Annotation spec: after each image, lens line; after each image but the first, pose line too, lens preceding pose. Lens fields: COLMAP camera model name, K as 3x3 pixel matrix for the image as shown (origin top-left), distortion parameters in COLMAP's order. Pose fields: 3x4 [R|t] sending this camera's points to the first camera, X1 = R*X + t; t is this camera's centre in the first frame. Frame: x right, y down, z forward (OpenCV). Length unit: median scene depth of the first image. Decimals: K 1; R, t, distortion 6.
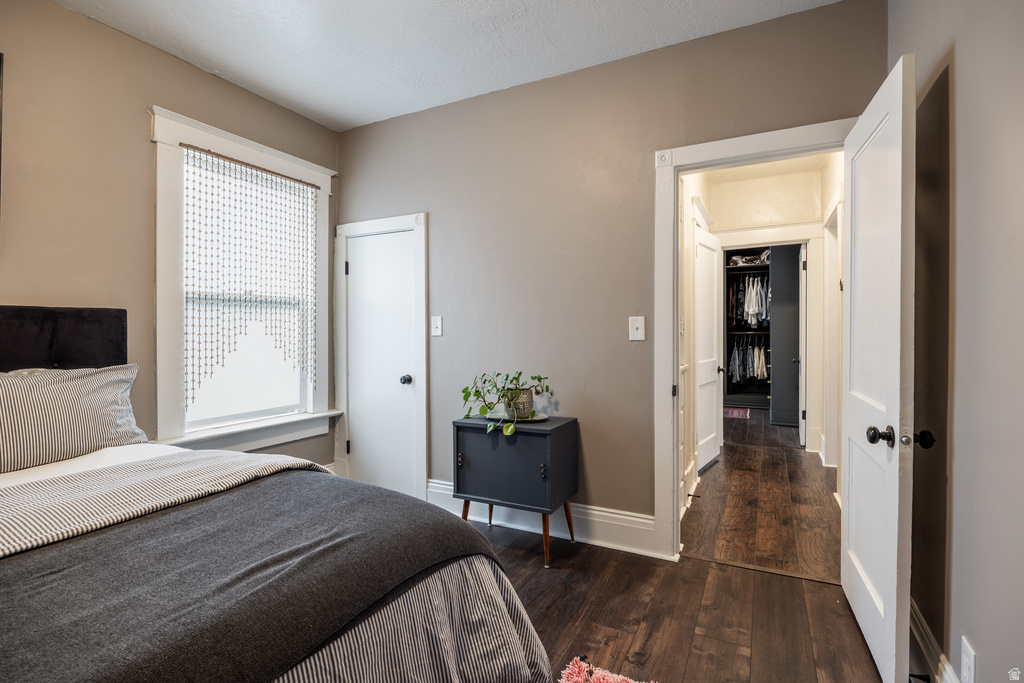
lens RADIAL K [[502.8, 0, 512.0], [0, 502.8, 341.5], [0, 0, 1]] dist [0.001808, 0.000177]
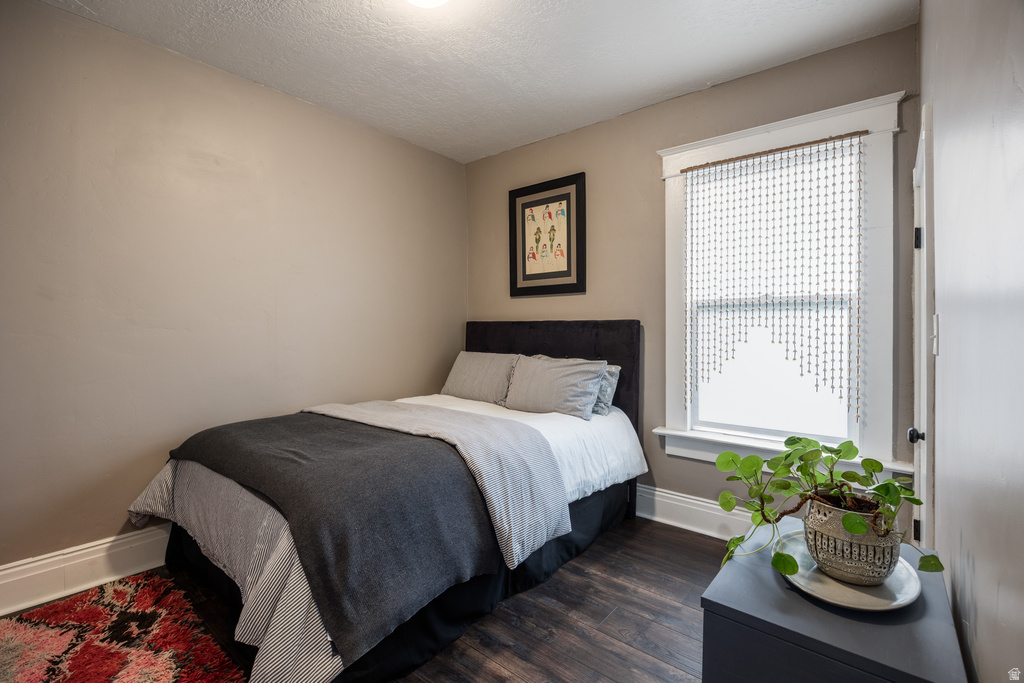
lens RADIAL K [[456.4, 0, 512.0], [0, 456.4, 341.5], [0, 0, 1]] dist [-0.002967, -0.000212]
pose [[-0.205066, 0.017526, -0.978591, 0.378188], [-0.030139, 0.999252, 0.024211, -0.021901], [0.978284, 0.034458, -0.204384, 0.755799]]
